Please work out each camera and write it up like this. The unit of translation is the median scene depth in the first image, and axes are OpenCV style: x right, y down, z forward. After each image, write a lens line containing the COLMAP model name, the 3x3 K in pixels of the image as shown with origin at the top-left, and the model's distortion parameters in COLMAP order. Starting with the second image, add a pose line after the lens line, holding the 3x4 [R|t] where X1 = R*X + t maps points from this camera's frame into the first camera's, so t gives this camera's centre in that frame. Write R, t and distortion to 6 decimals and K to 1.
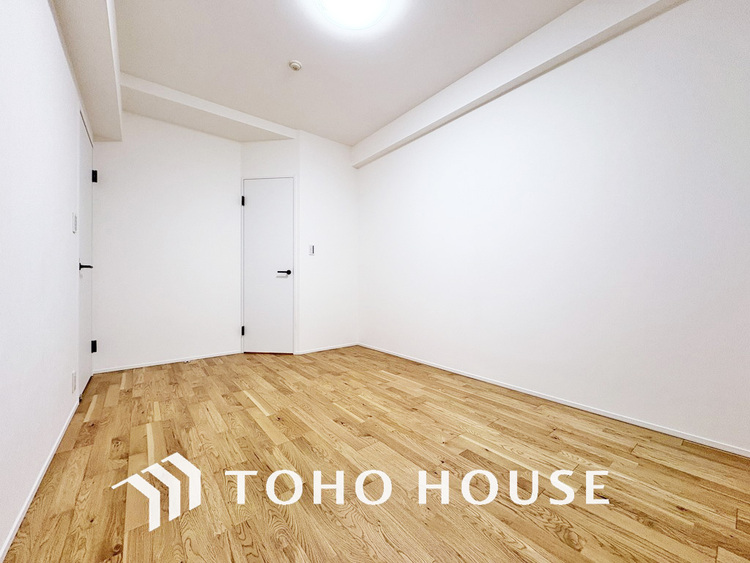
lens RADIAL K [[299.9, 0, 375.3], [0, 299.9, 282.4], [0, 0, 1]] dist [0.000084, 0.001226]
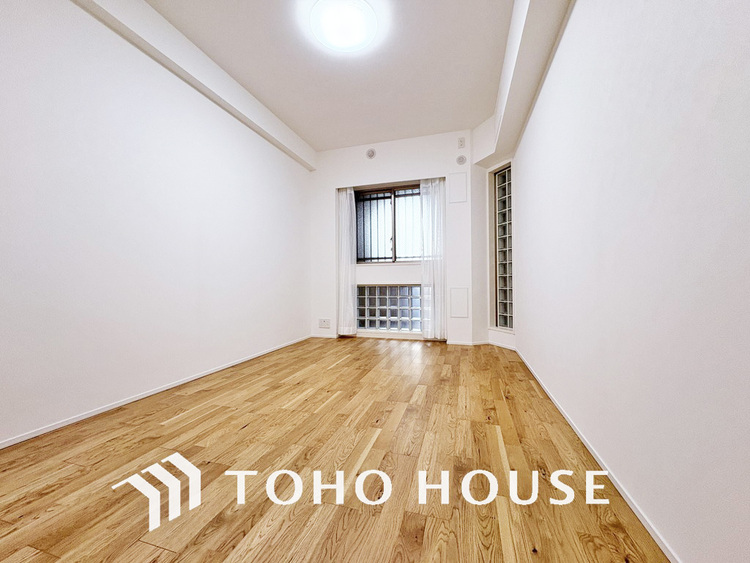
lens RADIAL K [[299.9, 0, 374.5], [0, 299.9, 280.5], [0, 0, 1]] dist [0.000084, 0.001226]
pose [[-0.573464, 0.011834, 0.819145, -0.915059], [0.008844, 0.999927, -0.008254, 0.035004], [-0.819183, 0.002511, -0.573527, 1.316837]]
